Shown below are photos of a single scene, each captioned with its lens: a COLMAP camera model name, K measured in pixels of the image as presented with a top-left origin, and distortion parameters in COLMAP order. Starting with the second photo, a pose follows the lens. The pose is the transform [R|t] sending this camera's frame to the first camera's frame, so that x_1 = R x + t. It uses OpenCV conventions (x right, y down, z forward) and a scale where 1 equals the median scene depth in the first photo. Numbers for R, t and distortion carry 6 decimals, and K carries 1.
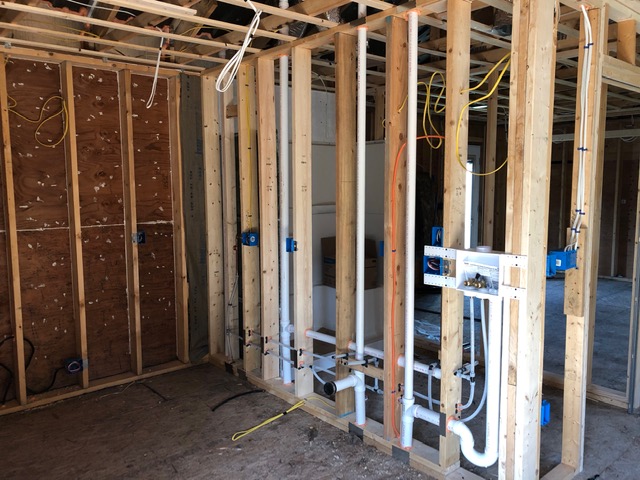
lens RADIAL K [[518.0, 0, 322.8], [0, 518.0, 240.3], [0, 0, 1]] dist [0.027493, -0.033849]
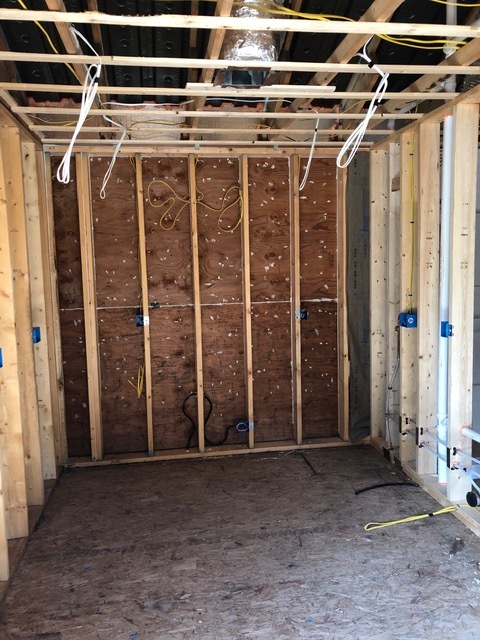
lens RADIAL K [[518.0, 0, 240.5], [0, 518.0, 320.3], [0, 0, 1]] dist [0.027493, -0.033849]
pose [[0.844565, 0.043641, -0.533672, 0.109330], [-0.039954, 0.999031, 0.018465, -0.007903], [0.533960, 0.005727, 0.845490, 0.055328]]
